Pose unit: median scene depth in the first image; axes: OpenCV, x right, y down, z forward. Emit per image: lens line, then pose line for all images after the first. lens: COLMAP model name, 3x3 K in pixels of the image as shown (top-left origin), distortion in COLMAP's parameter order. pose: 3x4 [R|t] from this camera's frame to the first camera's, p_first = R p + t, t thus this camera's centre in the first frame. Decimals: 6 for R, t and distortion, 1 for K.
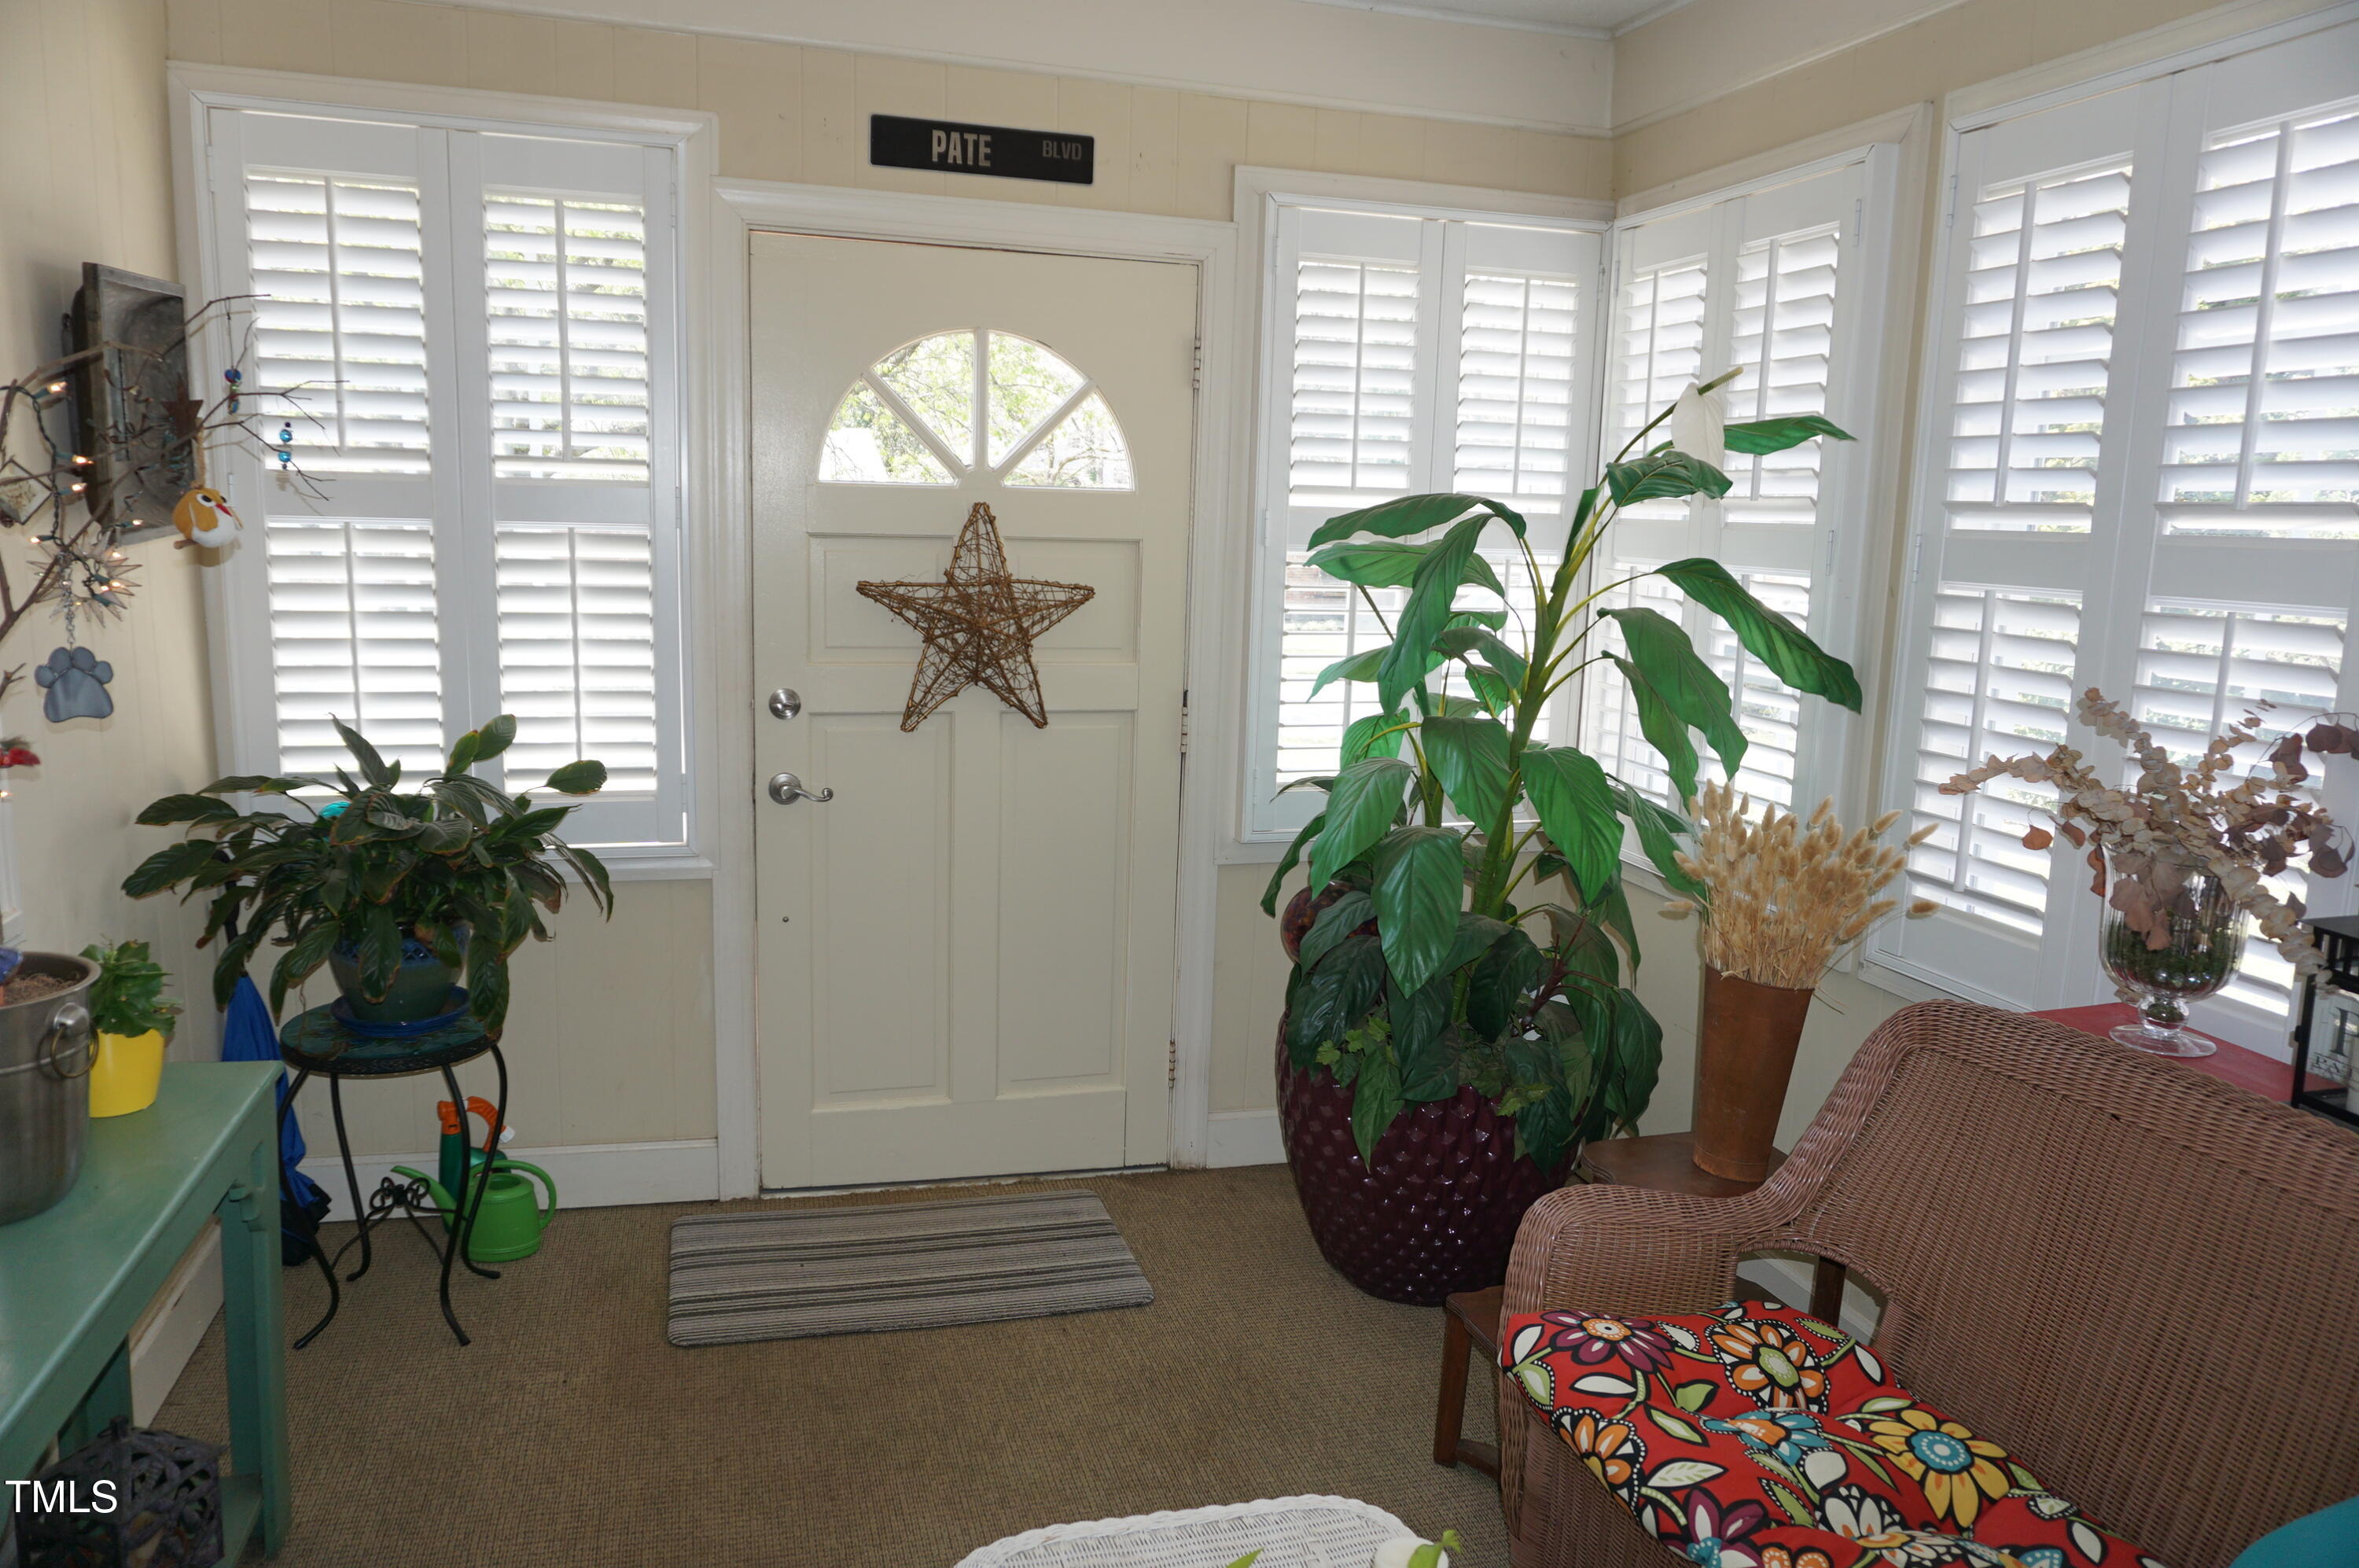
lens RADIAL K [[1582.4, 0, 1169.9], [0, 1582.4, 784.5], [0, 0, 1]] dist [-0.043380, 0.030606]
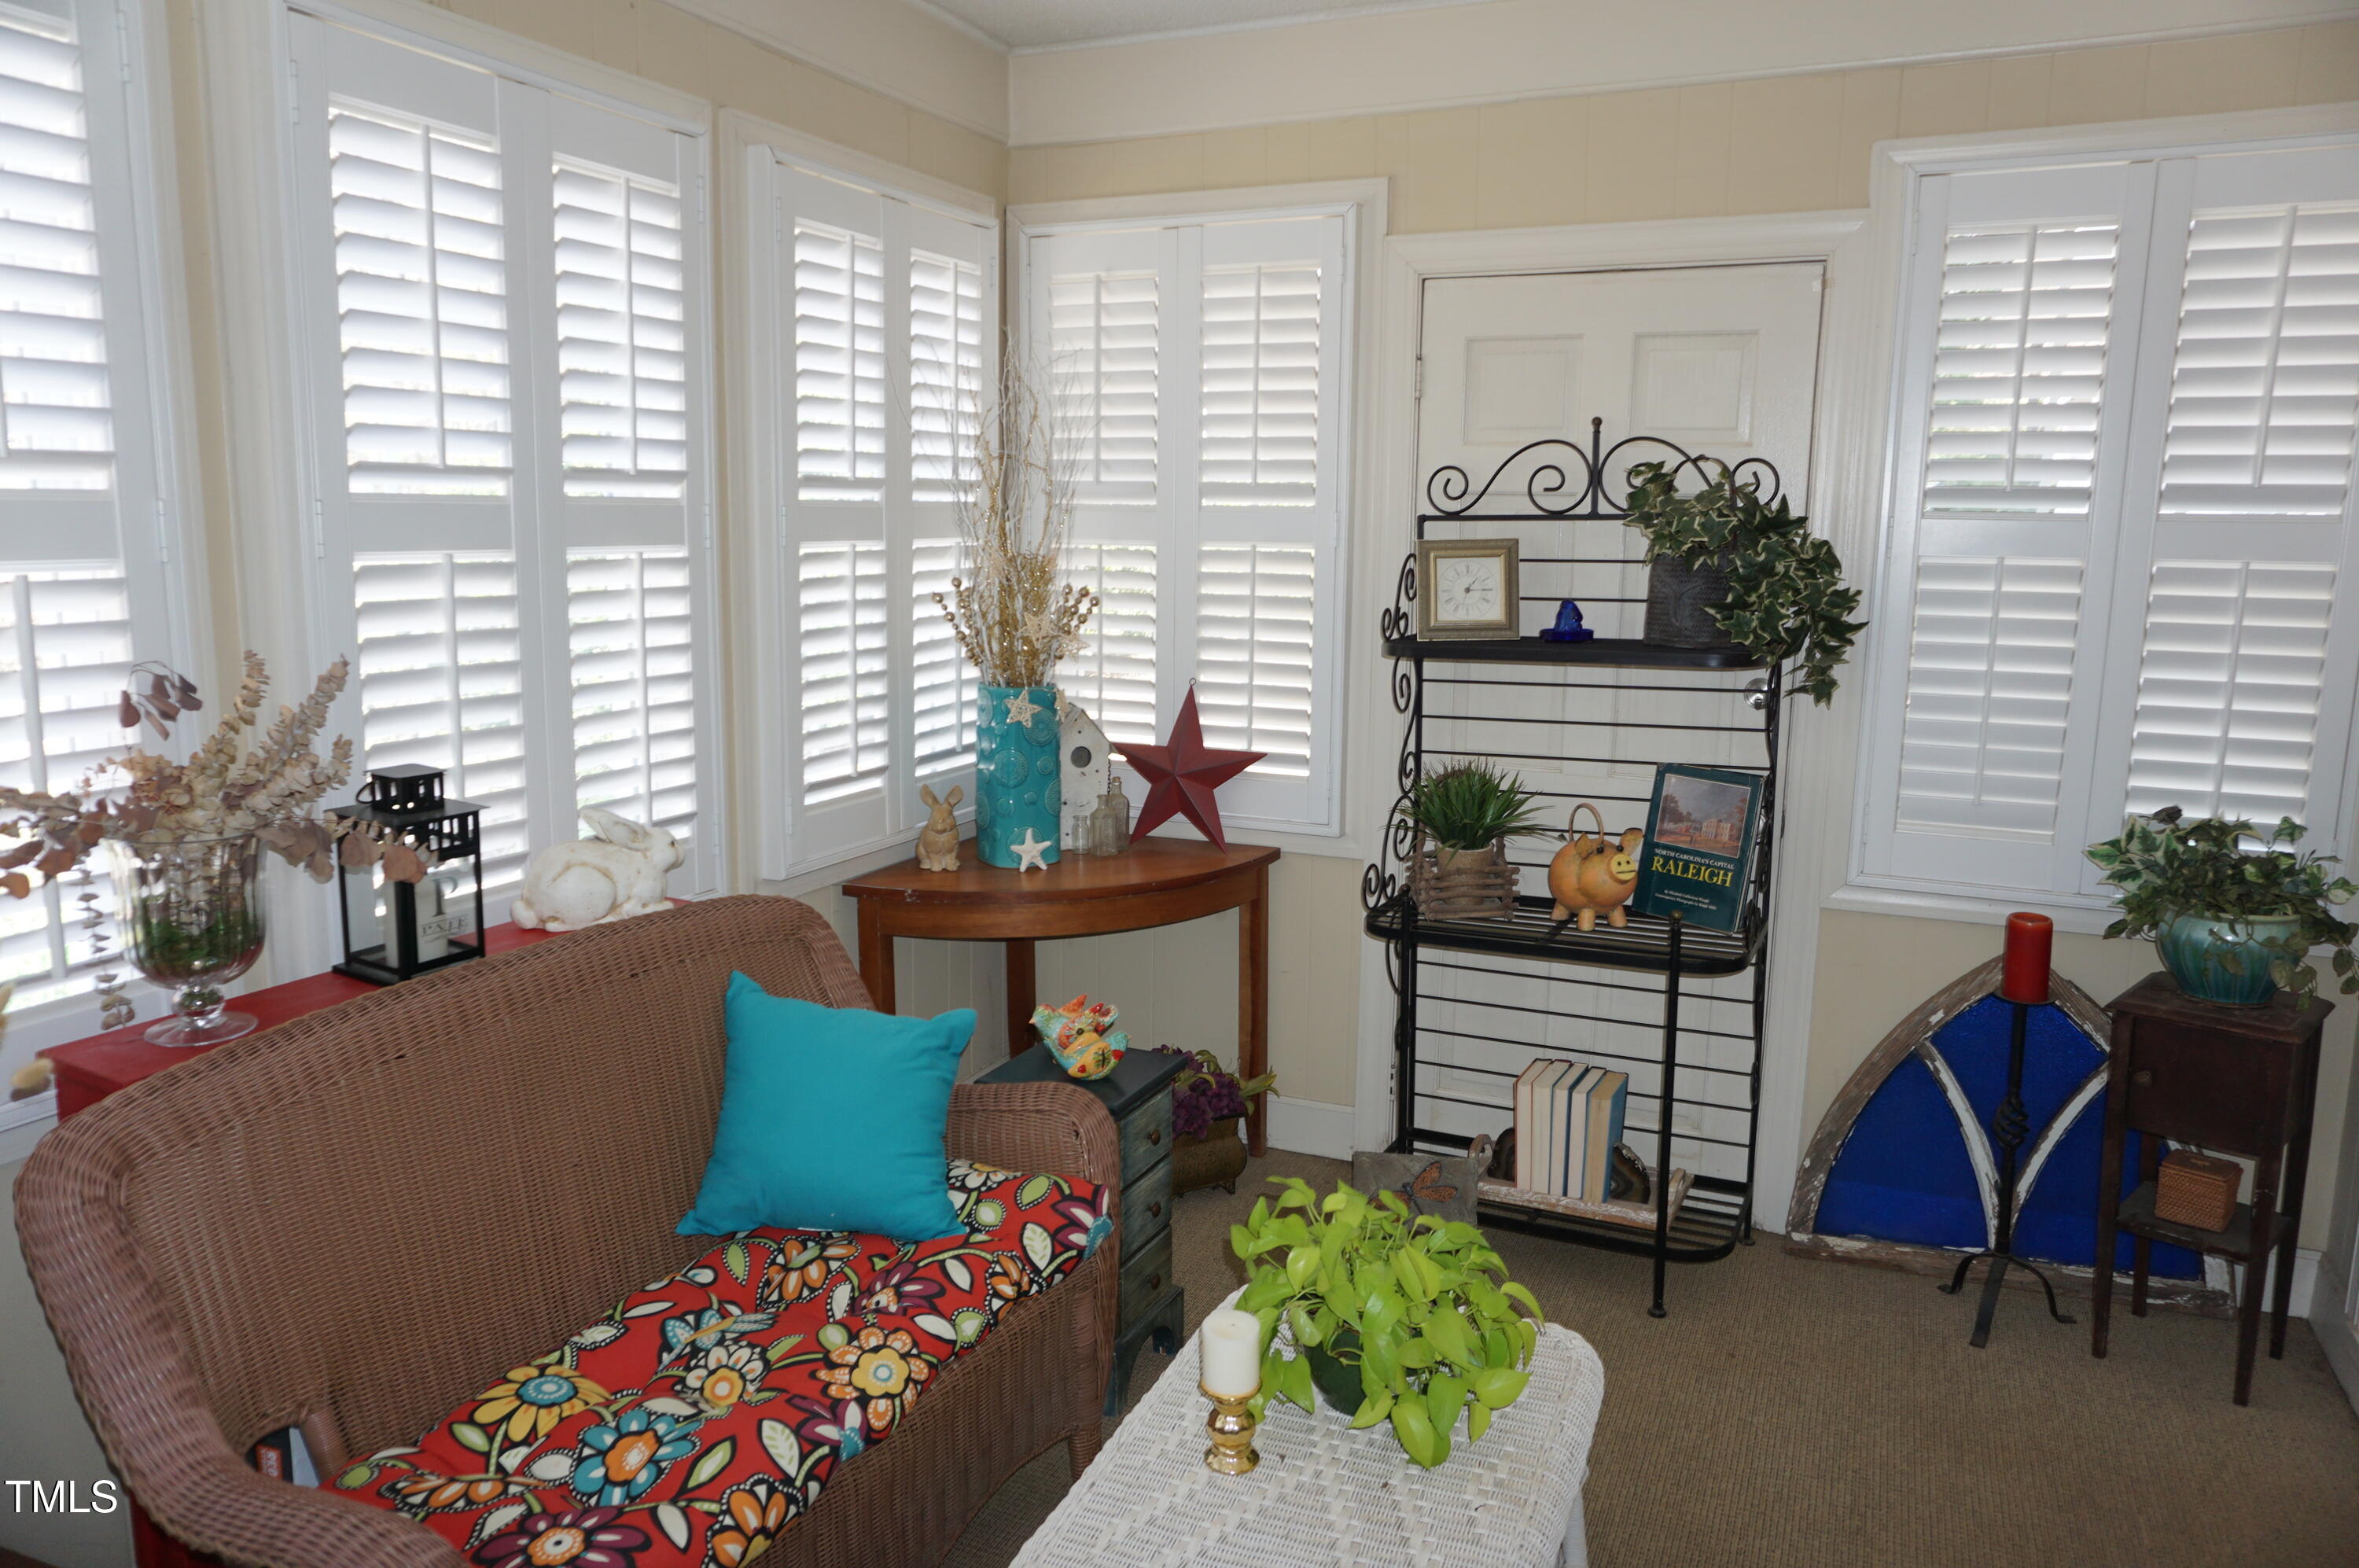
lens RADIAL K [[1582.4, 0, 1171.3], [0, 1582.4, 788.5], [0, 0, 1]] dist [-0.043380, 0.030606]
pose [[-0.754079, -0.152864, 0.638747, -0.432241], [0.076529, 0.945462, 0.316614, -0.254529], [-0.652310, 0.287635, -0.701255, 1.390686]]
